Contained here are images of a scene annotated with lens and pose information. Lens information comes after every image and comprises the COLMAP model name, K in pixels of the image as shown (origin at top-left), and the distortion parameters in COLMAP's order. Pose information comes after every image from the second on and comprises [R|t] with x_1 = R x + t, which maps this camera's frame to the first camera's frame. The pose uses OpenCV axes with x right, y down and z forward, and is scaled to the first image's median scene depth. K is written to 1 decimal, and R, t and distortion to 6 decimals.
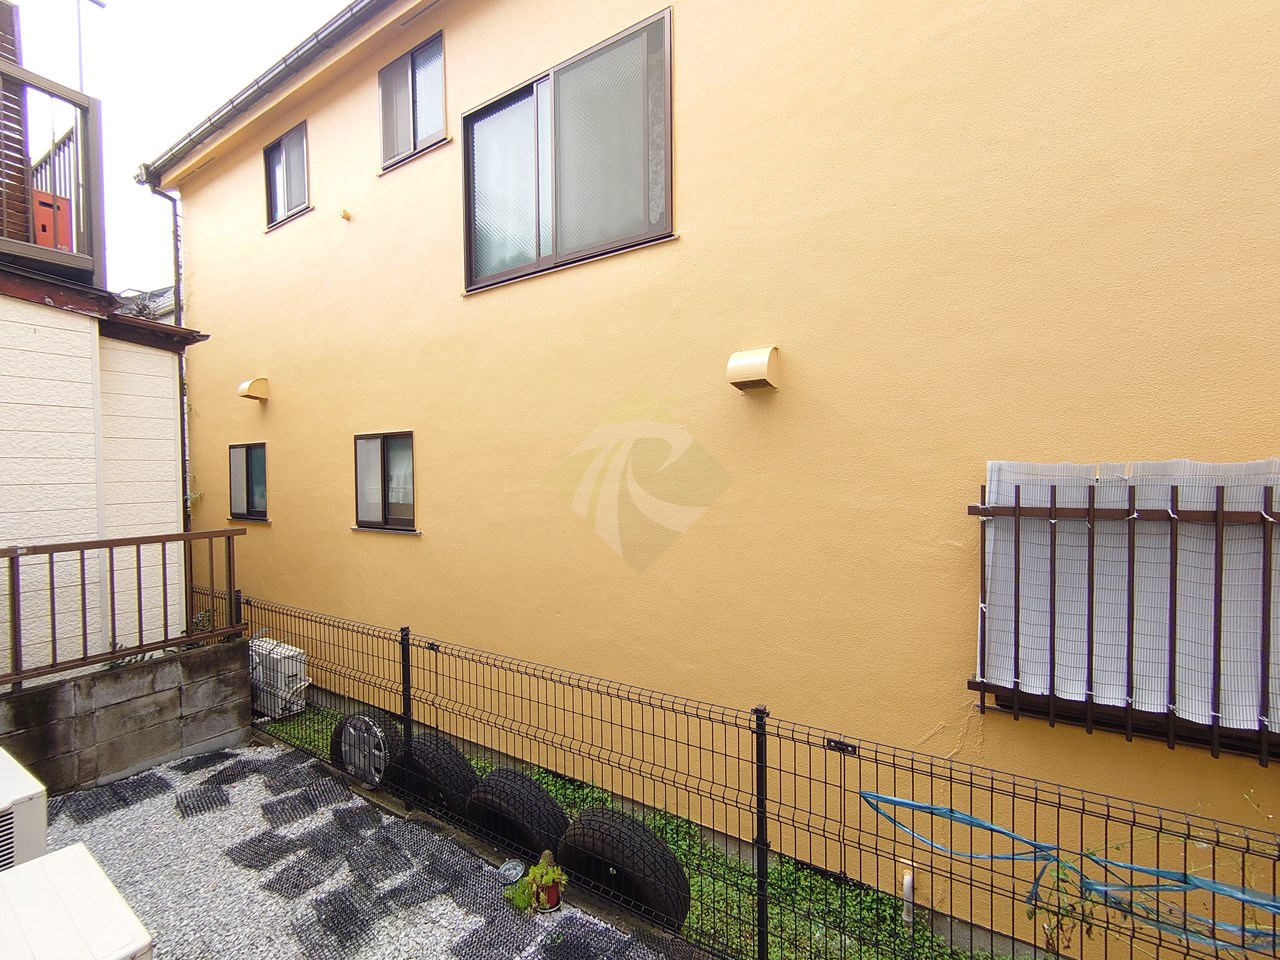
lens RADIAL K [[557.3, 0, 637.4], [0, 557.3, 480.5], [0, 0, 1]] dist [0.000510, -0.000178]
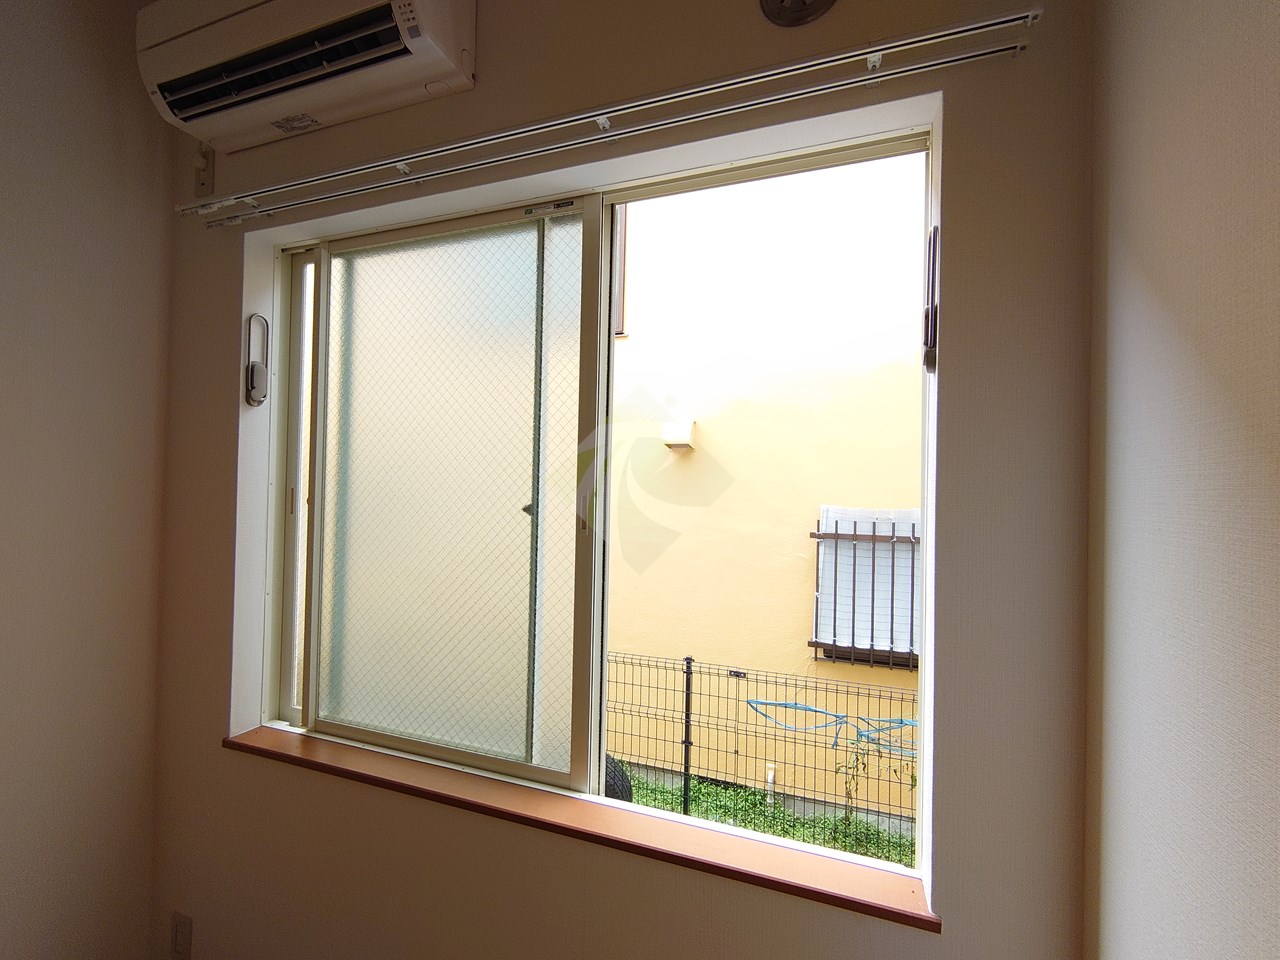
lens RADIAL K [[557.3, 0, 639.5], [0, 557.3, 479.6], [0, 0, 1]] dist [0.000510, -0.000178]
pose [[0.975799, 0.036588, 0.215588, -0.283203], [-0.028732, 0.998808, -0.039461, -0.033814], [-0.216775, 0.032312, 0.975687, -0.552112]]
